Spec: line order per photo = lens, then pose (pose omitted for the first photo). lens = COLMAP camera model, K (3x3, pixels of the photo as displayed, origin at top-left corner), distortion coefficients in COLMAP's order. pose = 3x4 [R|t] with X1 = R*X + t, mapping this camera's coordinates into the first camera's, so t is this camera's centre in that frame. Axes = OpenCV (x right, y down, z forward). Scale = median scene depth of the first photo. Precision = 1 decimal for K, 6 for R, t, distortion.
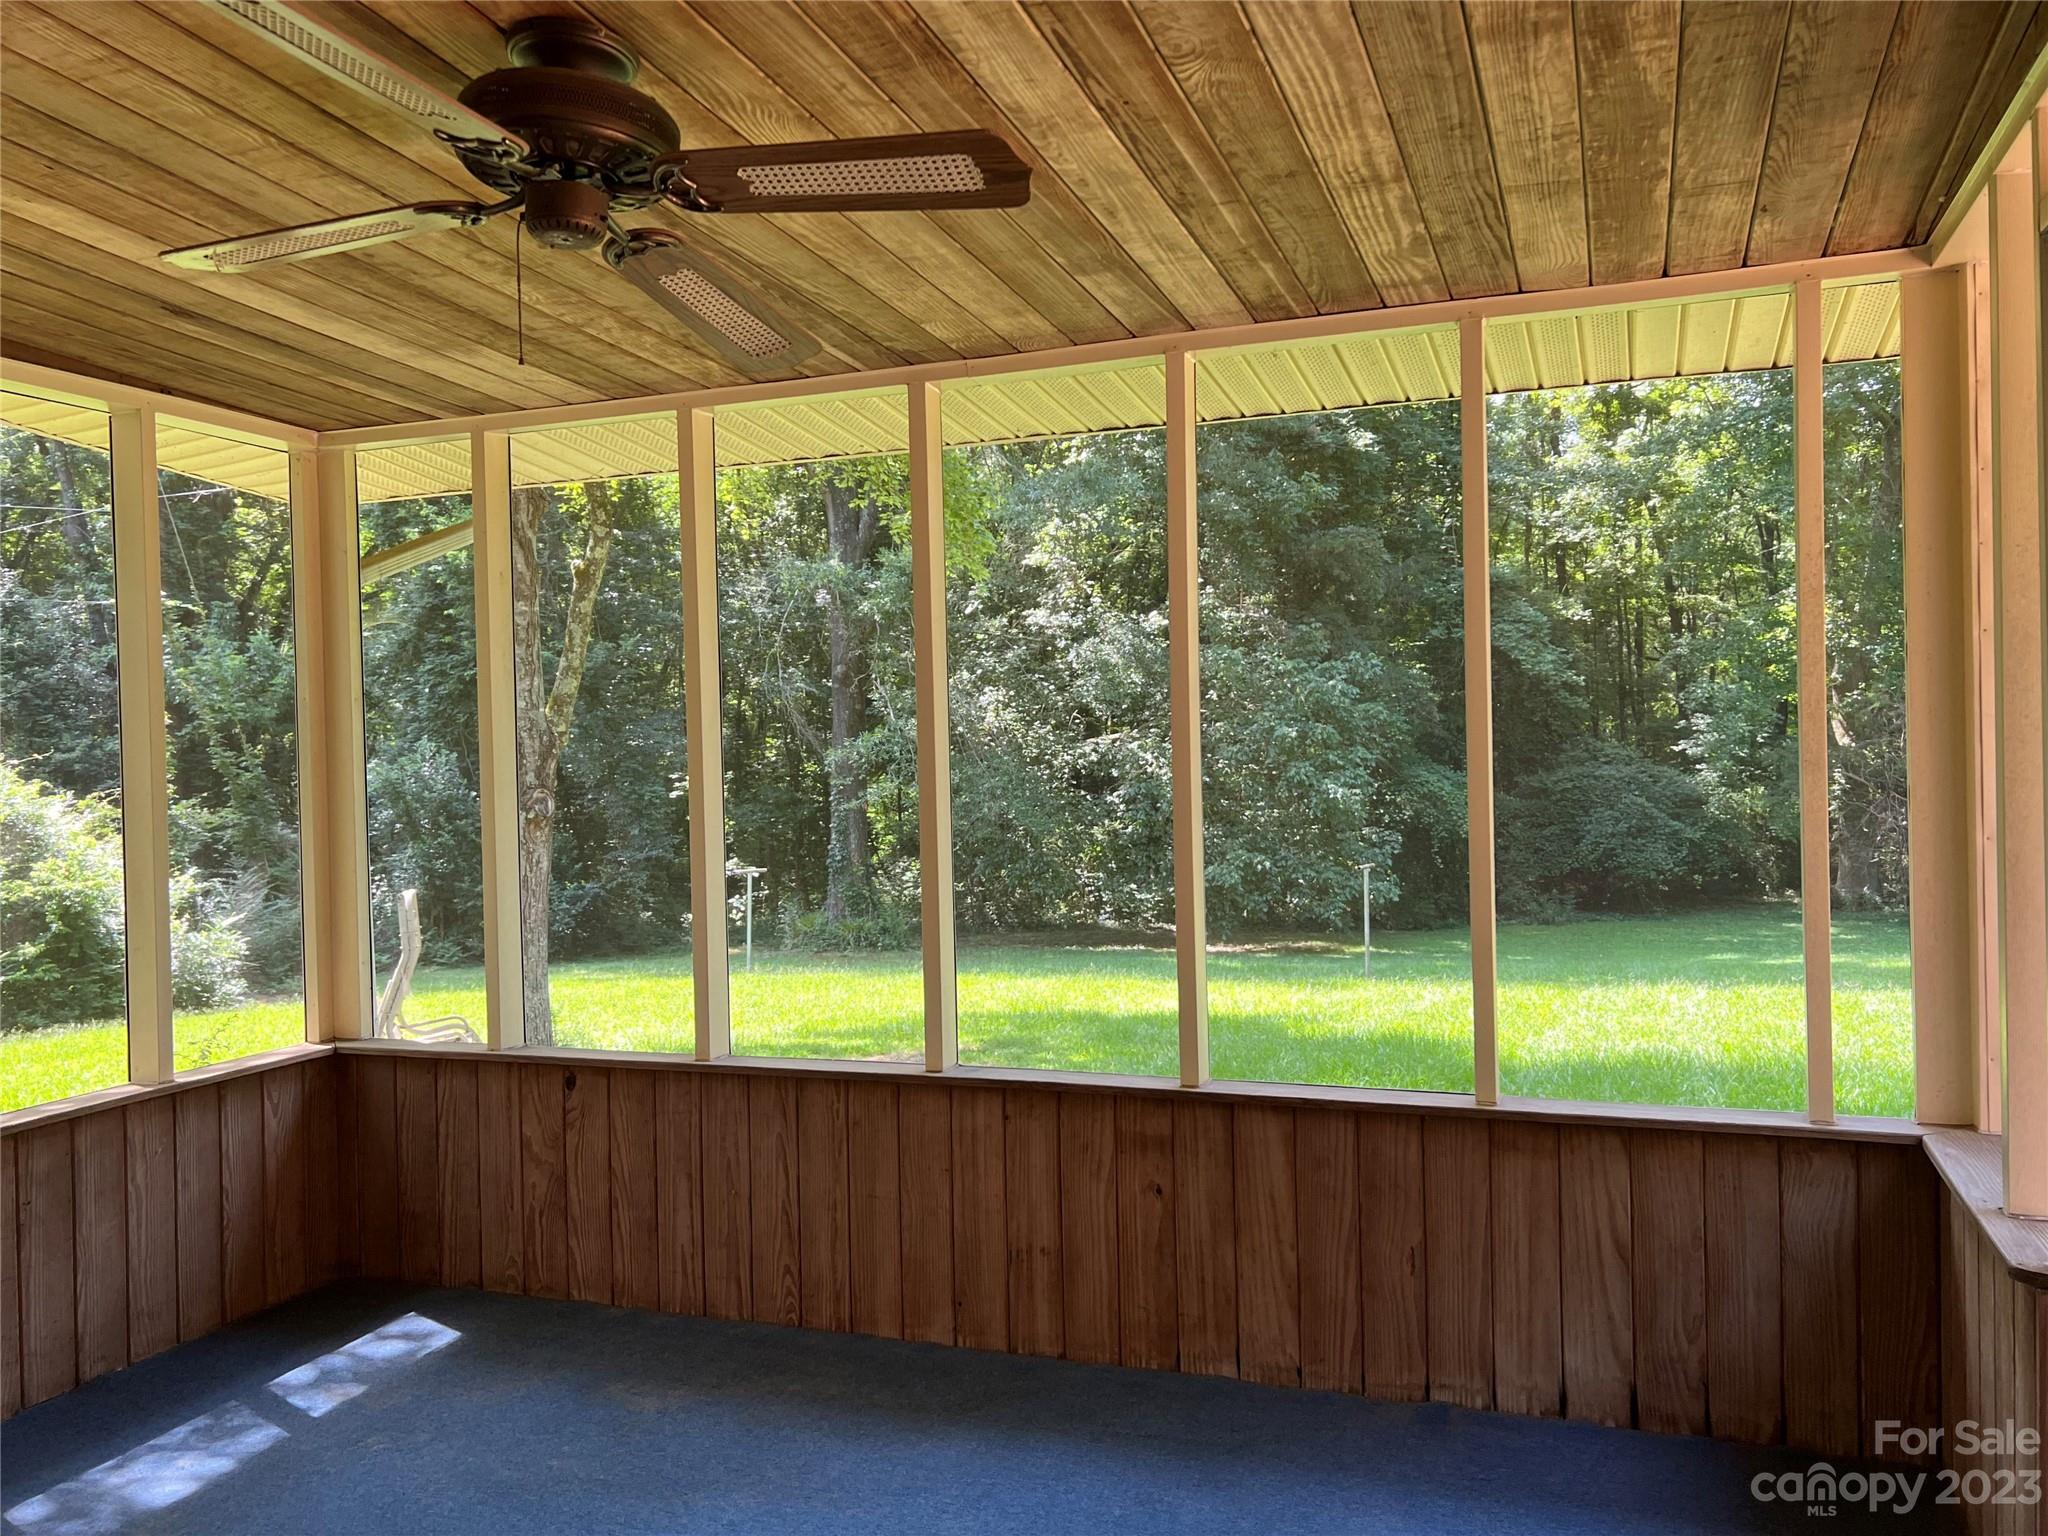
lens RADIAL K [[1613.2, 0, 1024.0], [0, 1613.2, 768.0], [0, 0, 1]] dist [0.006331, 0.000152]
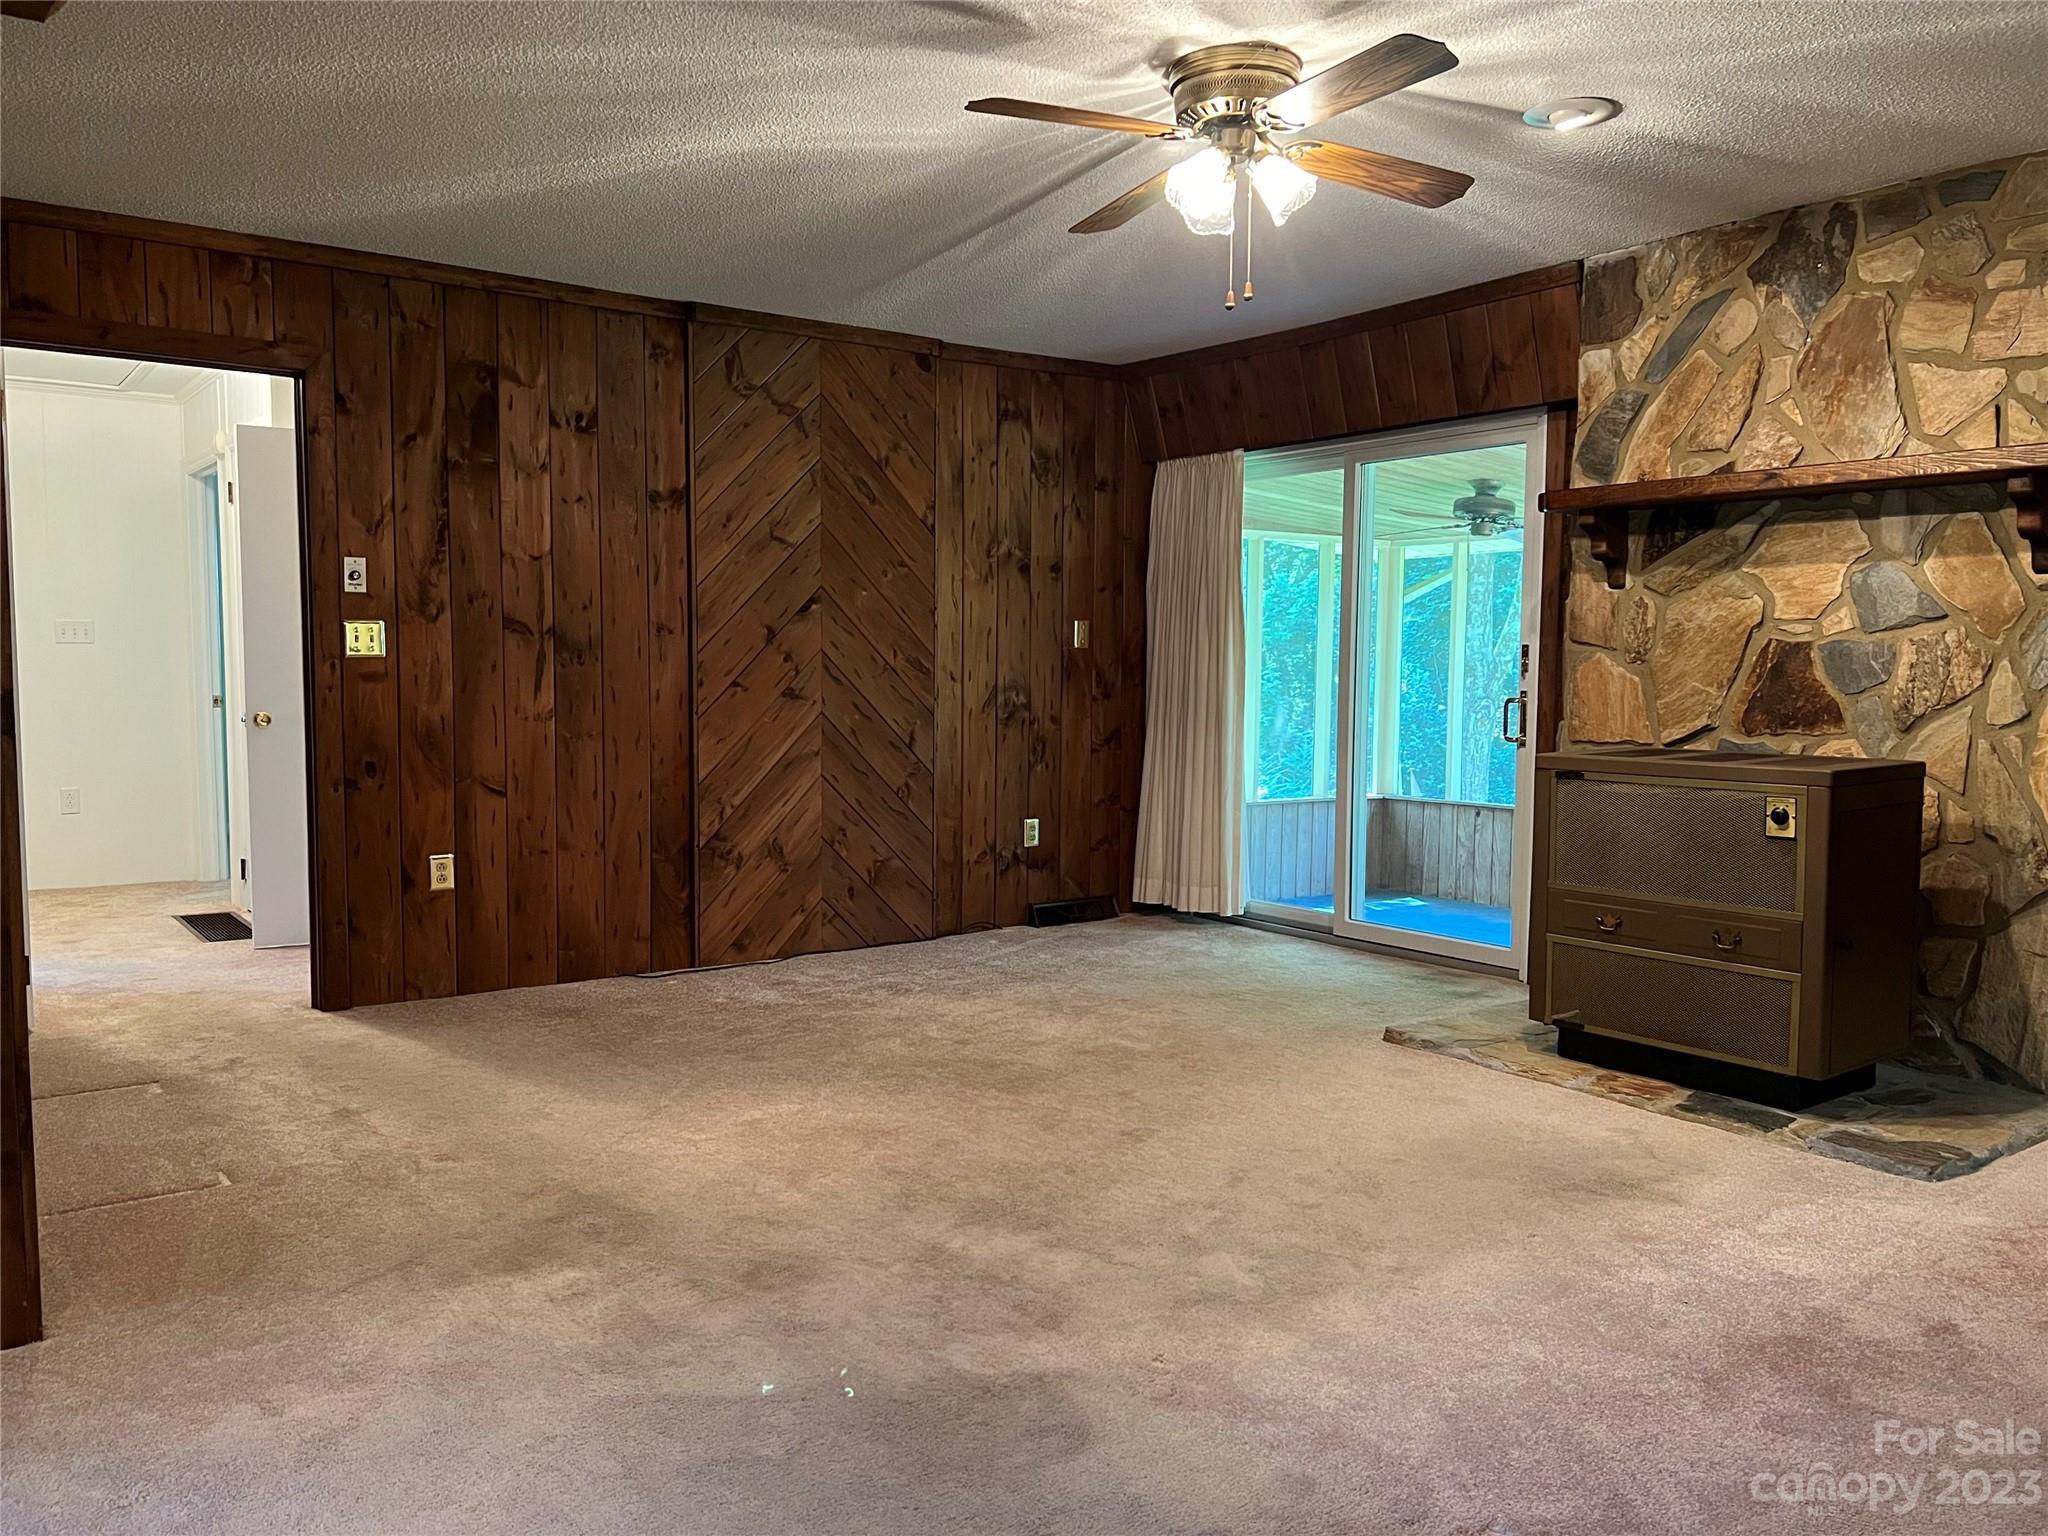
lens RADIAL K [[1613.2, 0, 1024.0], [0, 1613.2, 768.0], [0, 0, 1]] dist [0.006331, 0.000152]
pose [[0.835009, 0.067909, -0.546030, 0.462356], [-0.041586, 0.997305, 0.060439, 0.009316], [0.548663, -0.027760, 0.835583, -1.380192]]
